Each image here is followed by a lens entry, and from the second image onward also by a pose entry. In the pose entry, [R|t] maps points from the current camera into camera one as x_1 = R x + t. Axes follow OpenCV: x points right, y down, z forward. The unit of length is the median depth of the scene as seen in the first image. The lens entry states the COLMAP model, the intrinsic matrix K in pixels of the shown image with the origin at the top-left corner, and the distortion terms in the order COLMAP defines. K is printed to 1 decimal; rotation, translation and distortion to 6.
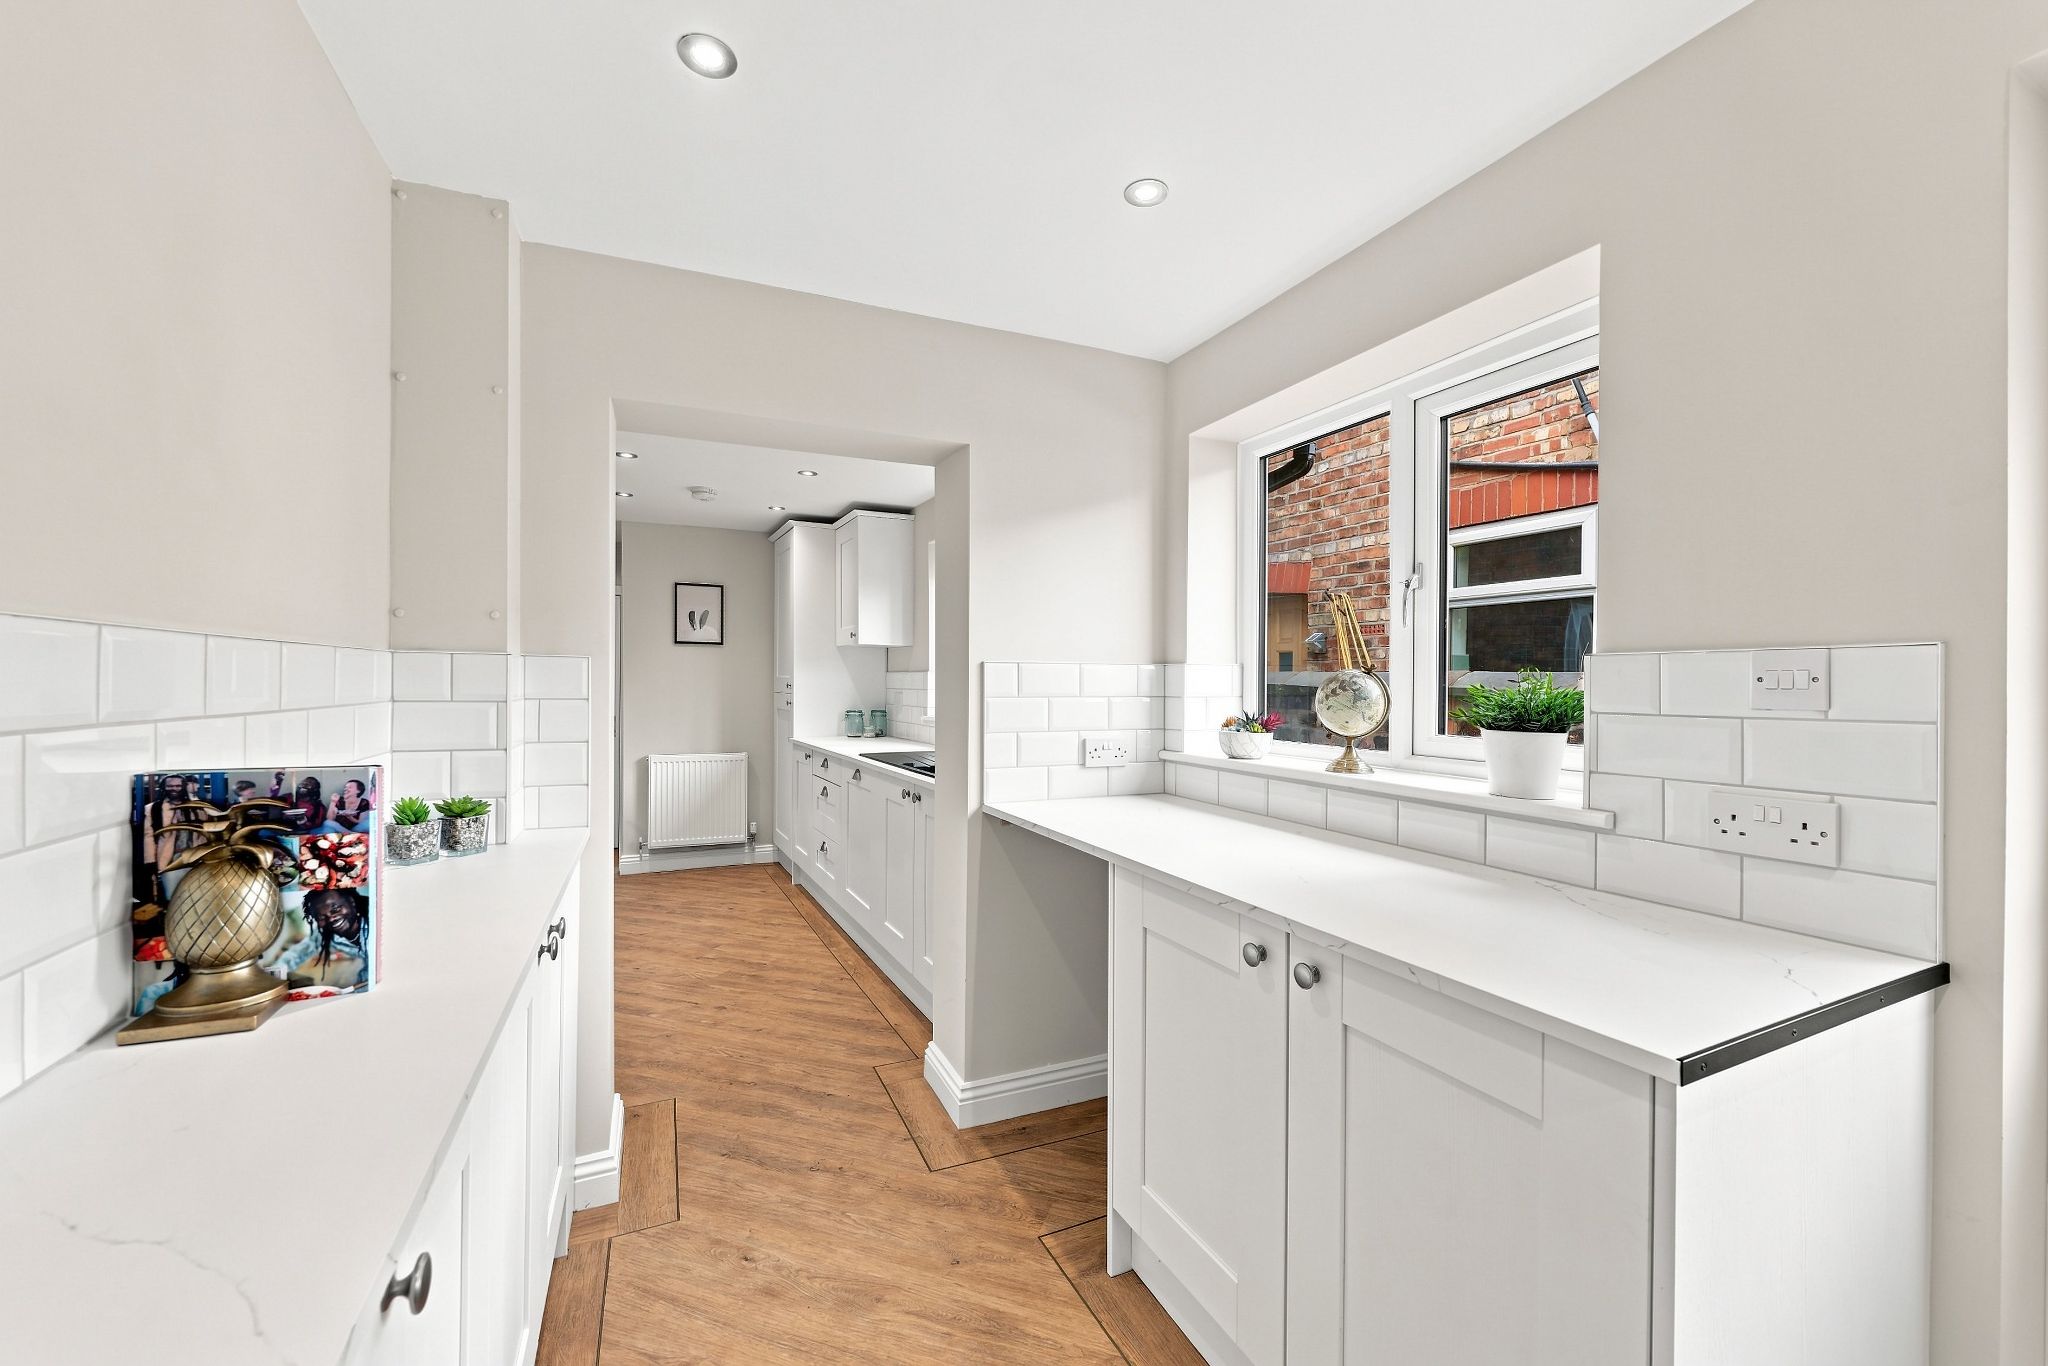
lens RADIAL K [[828.2, 0, 1026.1], [0, 828.2, 678.7], [0, 0, 1]] dist [0.002215, 0.000072]
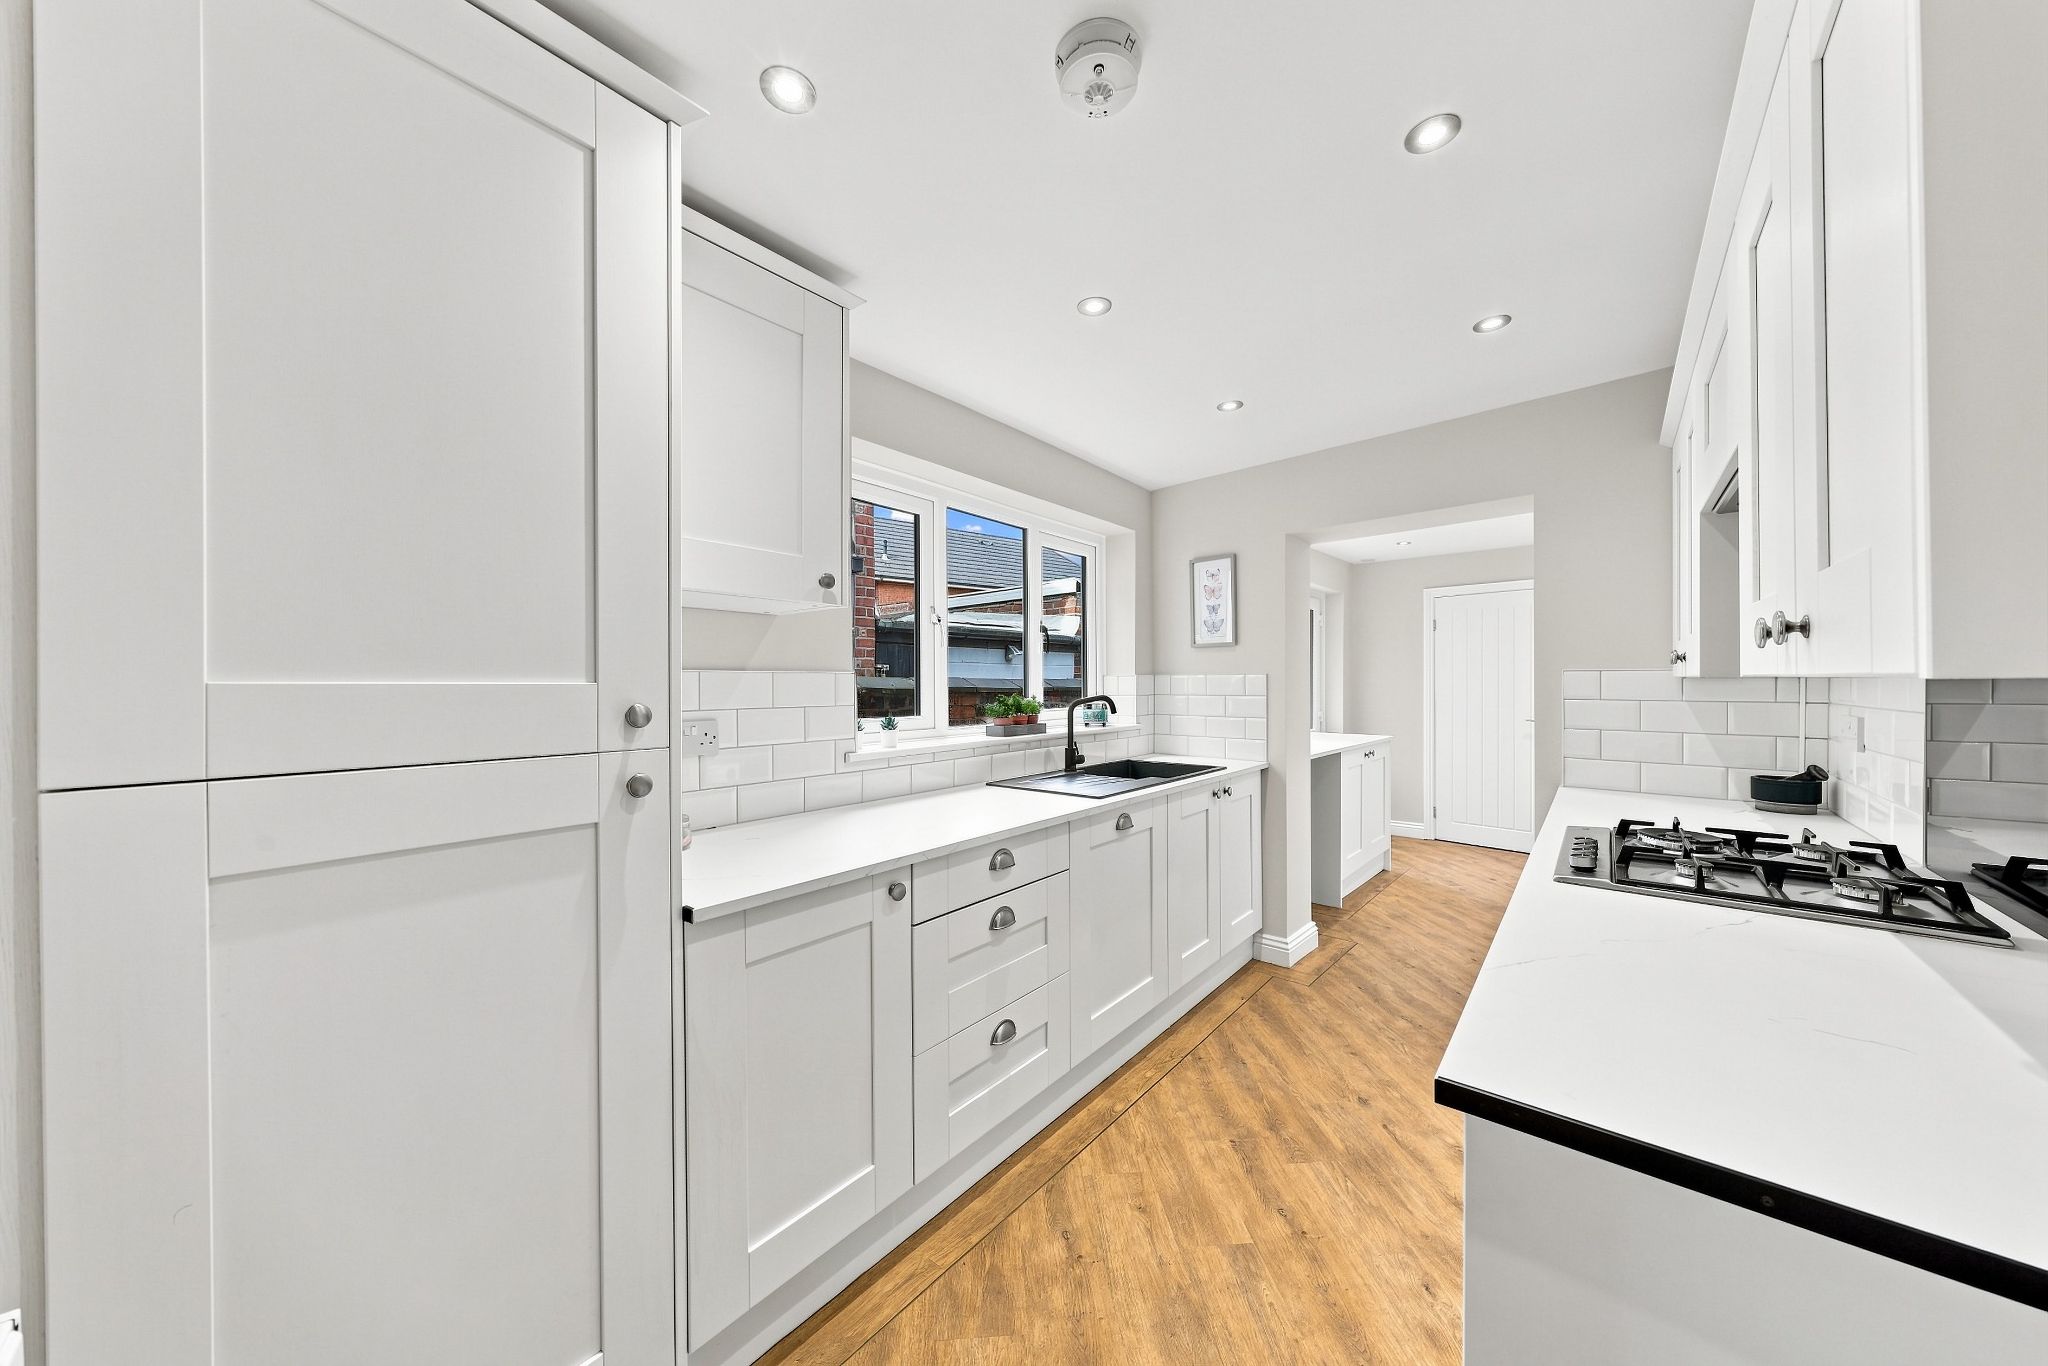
lens RADIAL K [[689.2, 0, 1024.6], [0, 689.2, 680.0], [0, 0, 1]] dist [-0.001292, -0.000228]
pose [[-0.398546, 0.004286, 0.917138, -0.843197], [0.004480, 0.999986, -0.002726, -0.005700], [-0.917137, 0.003023, -0.398560, 1.554440]]
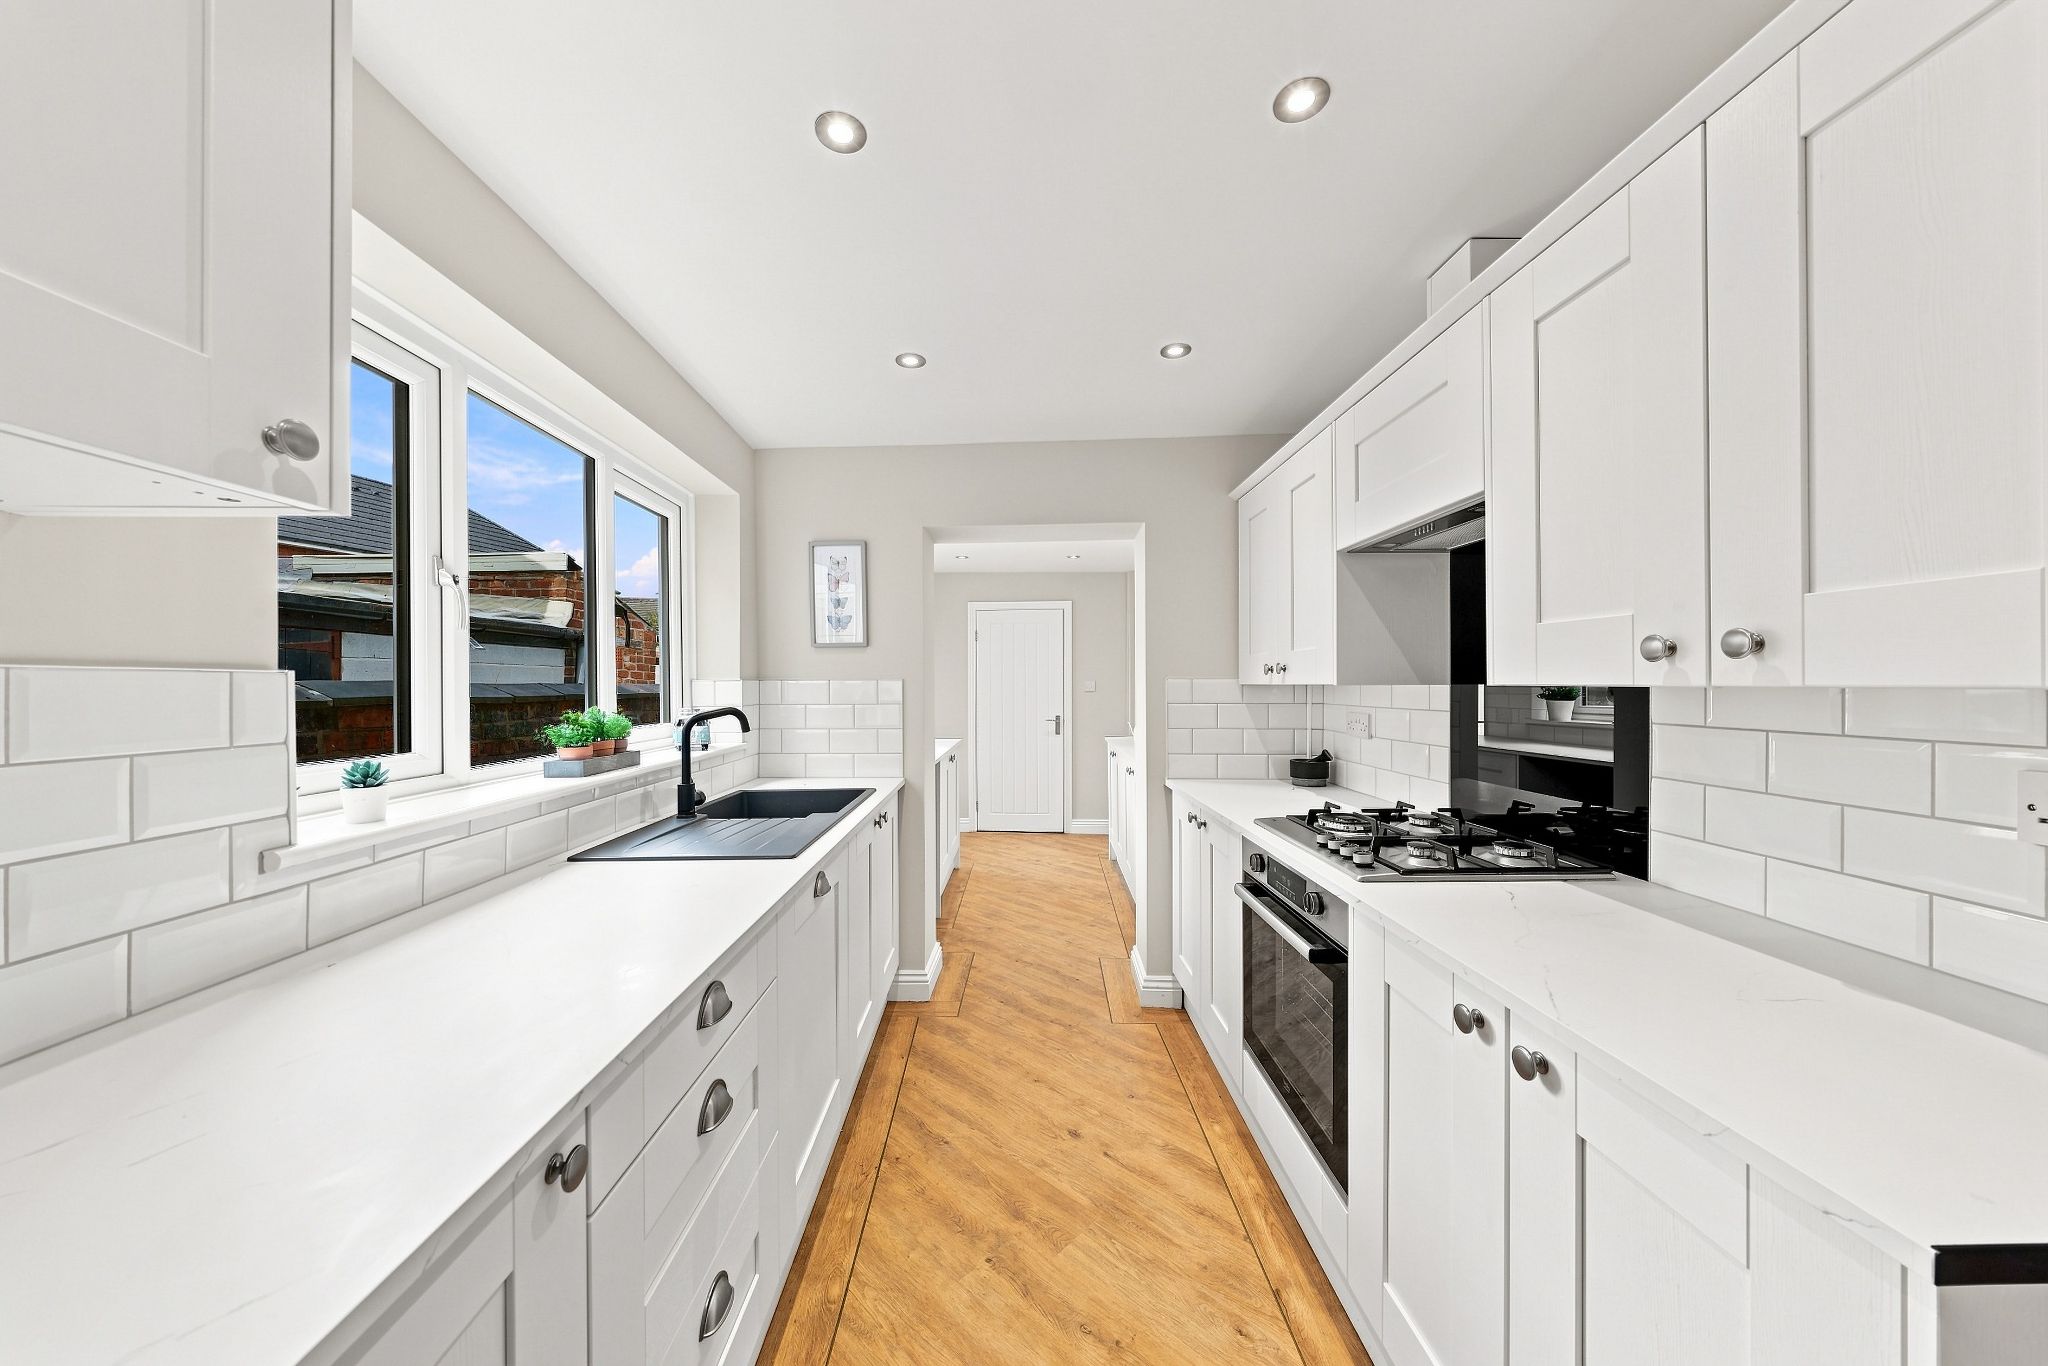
lens RADIAL K [[689.2, 0, 1026.4], [0, 689.2, 684.6], [0, 0, 1]] dist [-0.001292, -0.000228]
pose [[-0.903712, 0.003467, 0.428126, -0.595092], [0.004004, 0.999992, 0.000354, -0.008557], [-0.428122, 0.002035, -0.903719, 1.574940]]
